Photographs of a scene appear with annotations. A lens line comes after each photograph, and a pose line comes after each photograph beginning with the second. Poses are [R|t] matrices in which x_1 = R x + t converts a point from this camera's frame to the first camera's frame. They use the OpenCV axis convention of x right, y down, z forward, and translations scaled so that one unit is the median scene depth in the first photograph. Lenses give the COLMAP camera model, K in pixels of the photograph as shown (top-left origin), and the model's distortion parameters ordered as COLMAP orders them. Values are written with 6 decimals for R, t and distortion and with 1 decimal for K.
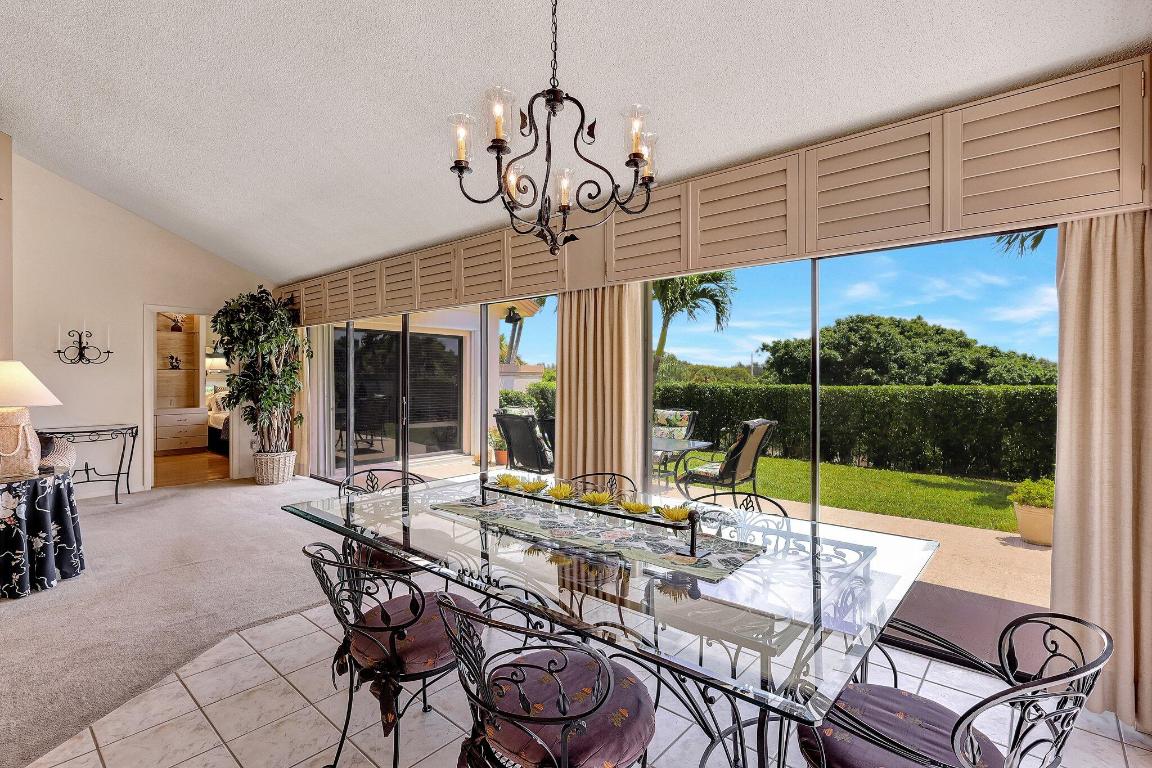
lens RADIAL K [[538.5, 0, 581.0], [0, 538.5, 384.5], [0, 0, 1]] dist [0.004421, 0.001162]
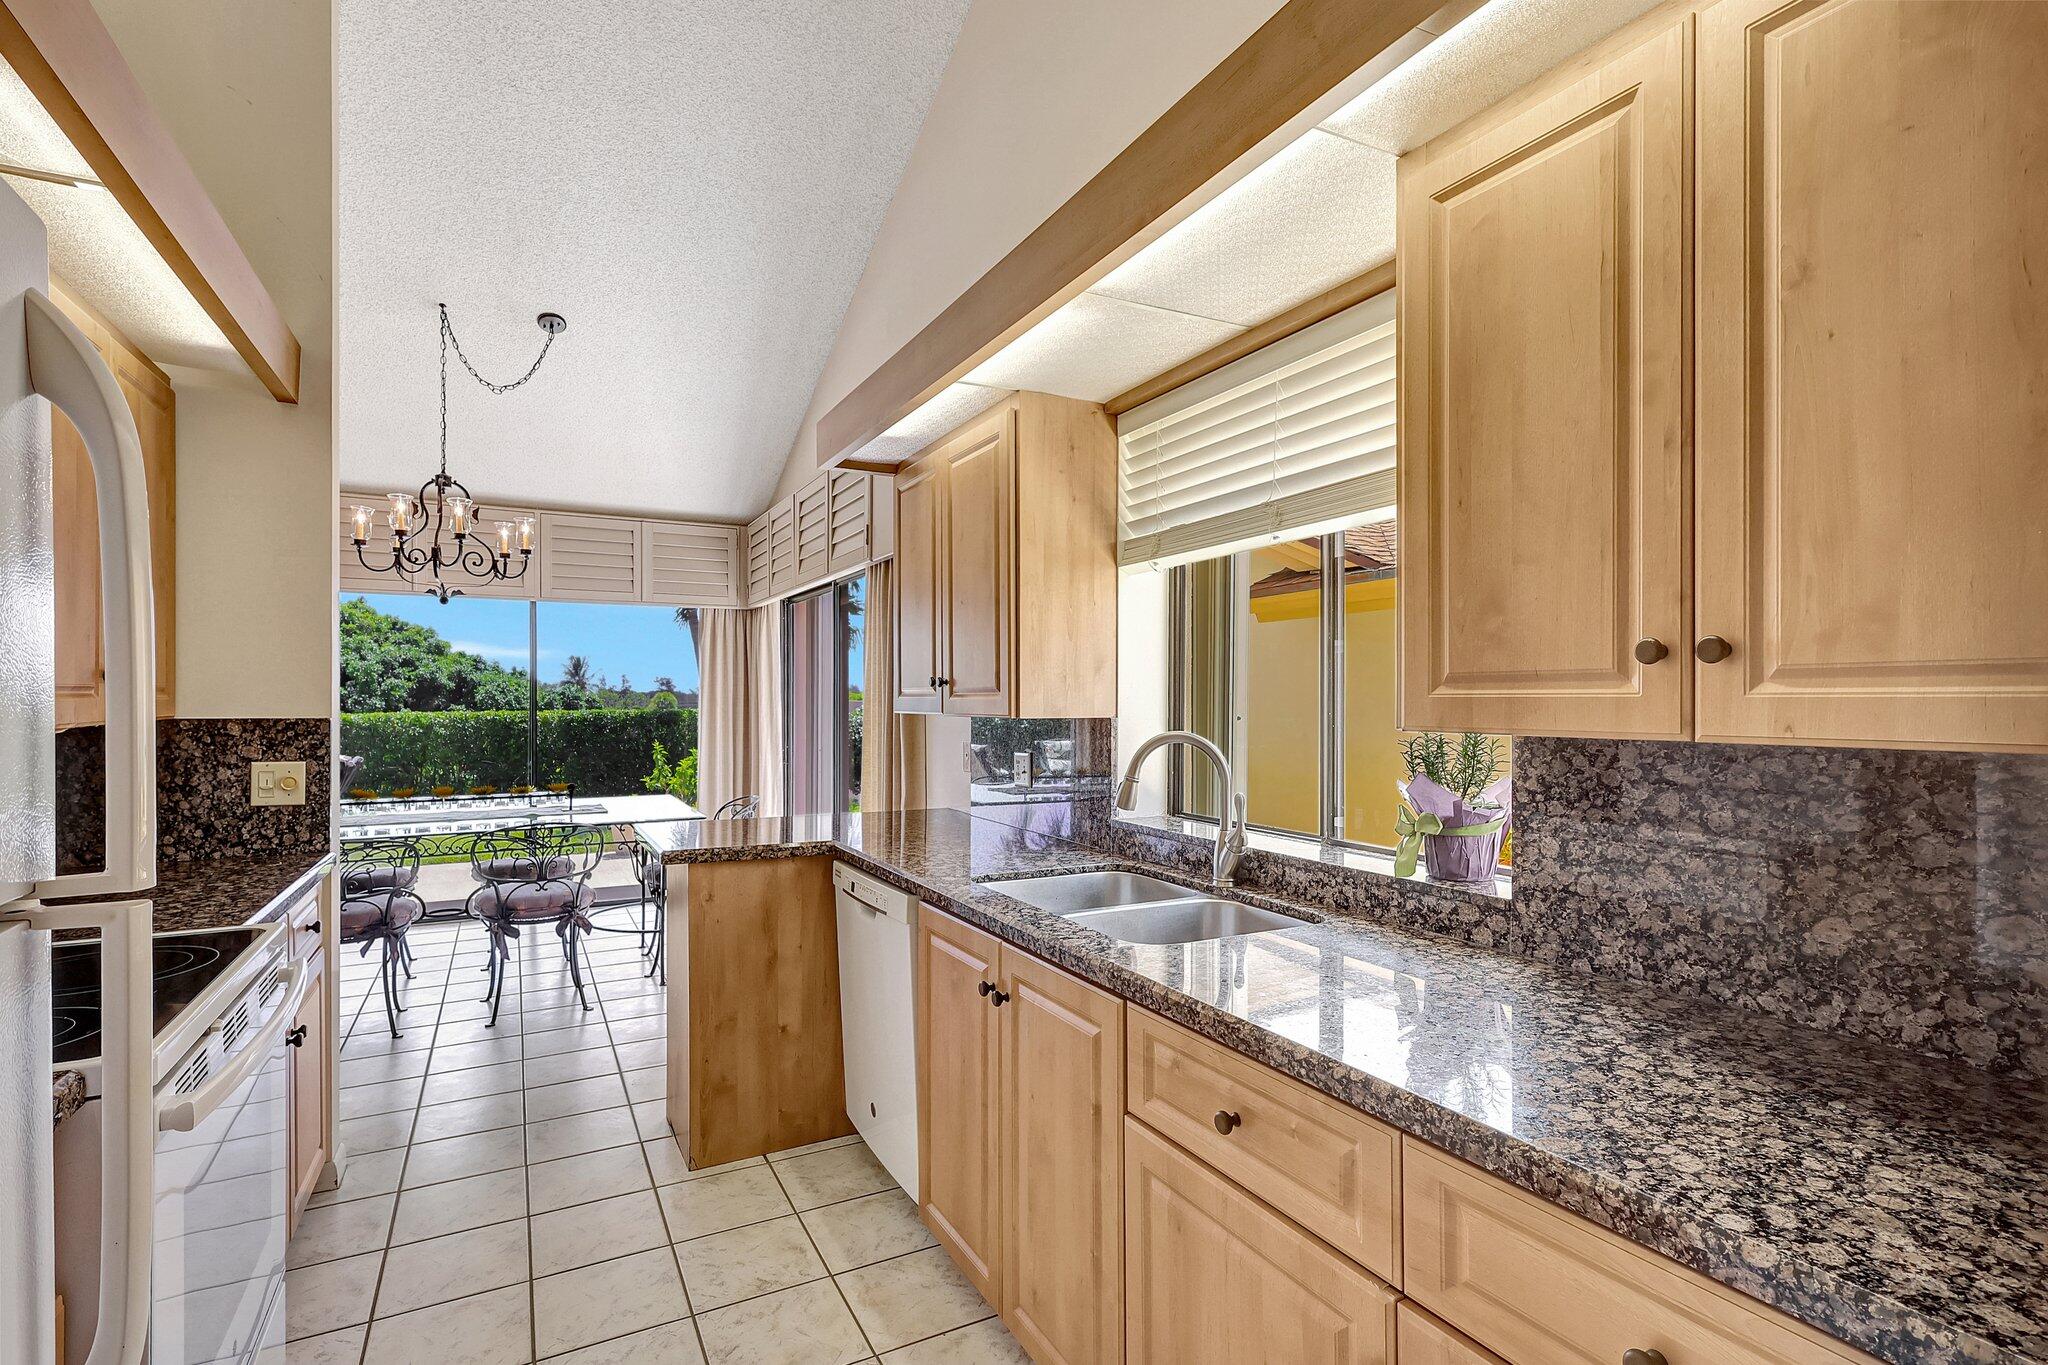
lens RADIAL K [[957.3, 0, 1015.5], [0, 957.3, 704.0], [0, 0, 1]] dist [0.004421, 0.001162]
pose [[0.371011, -0.002887, 0.928624, -0.103163], [0.012280, 0.999923, -0.001798, 0.001037], [-0.928547, 0.012071, 0.371018, -0.068271]]
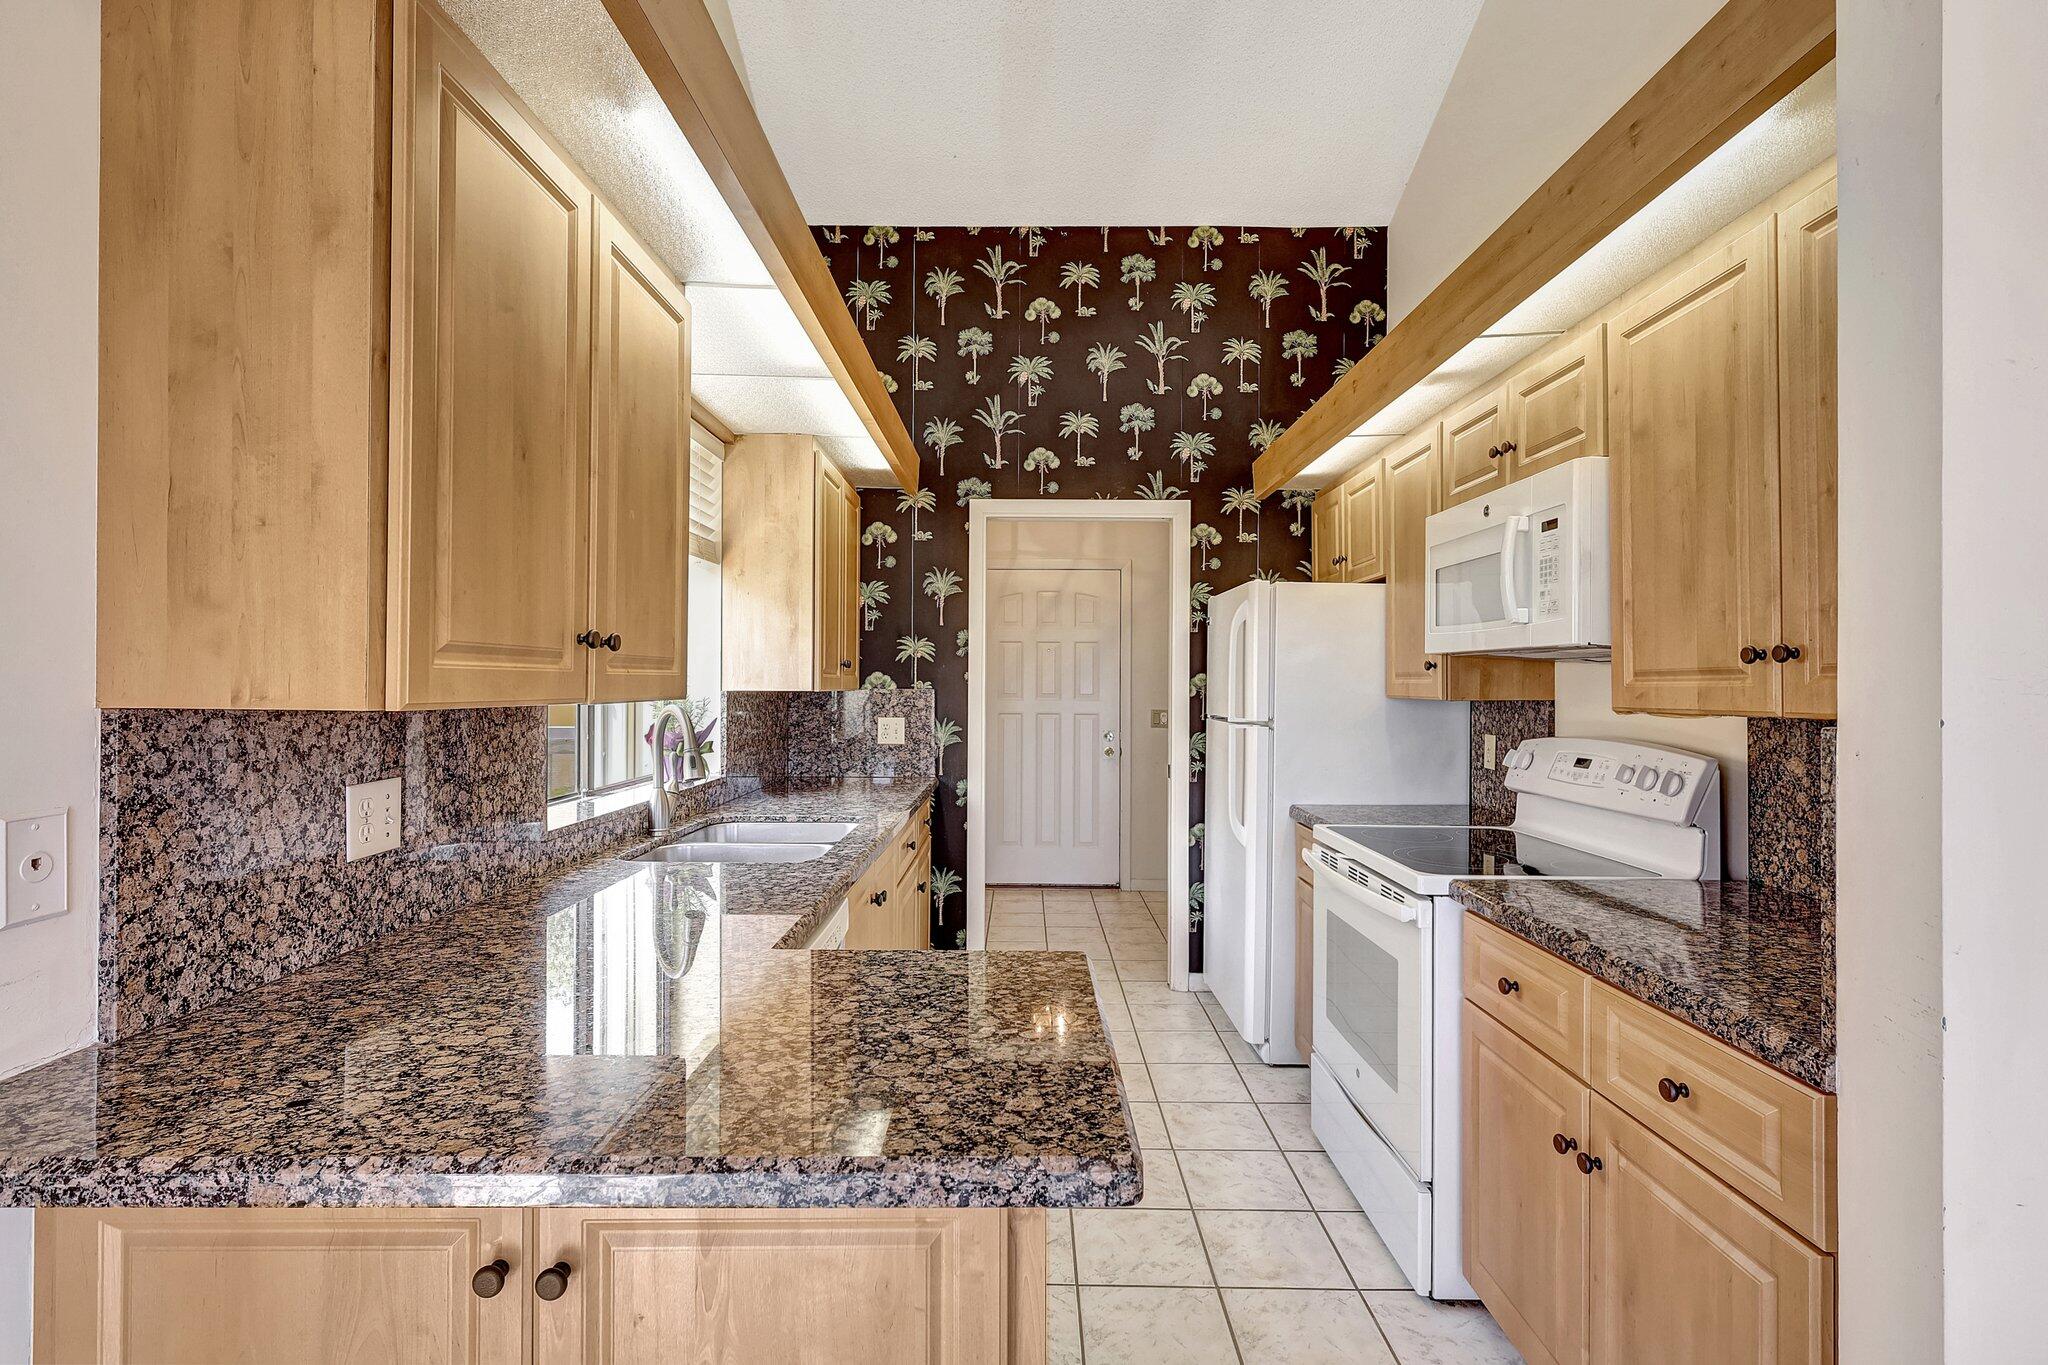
lens RADIAL K [[957.3, 0, 1027.4], [0, 957.3, 678.2], [0, 0, 1]] dist [0.004421, 0.001162]
pose [[0.775365, -0.001174, 0.631512, -0.136038], [0.010860, 0.999875, -0.011476, 0.001066], [-0.631420, 0.015756, 0.775281, -0.105291]]
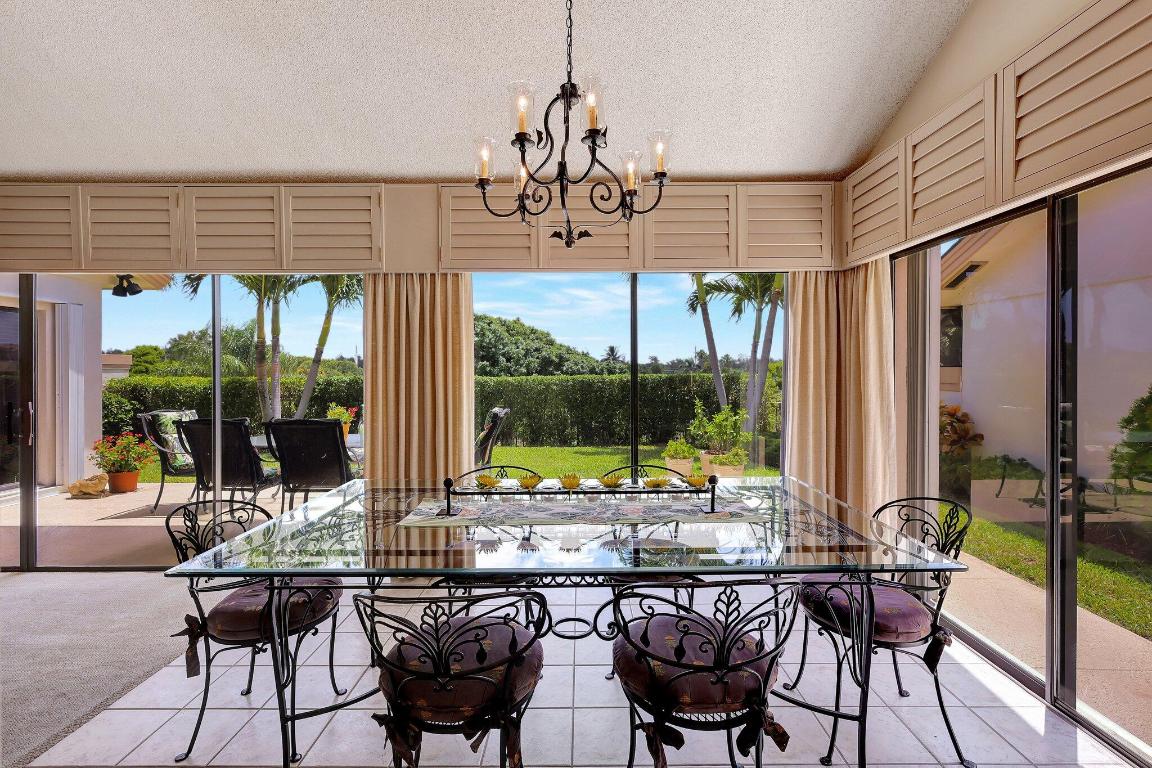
lens RADIAL K [[538.5, 0, 582.3], [0, 538.5, 376.0], [0, 0, 1]] dist [0.004421, 0.001162]
pose [[0.759497, -0.011909, 0.650402, -0.043397], [0.013205, 0.999909, 0.002887, -0.000063], [-0.650377, 0.006396, 0.759585, 0.013306]]
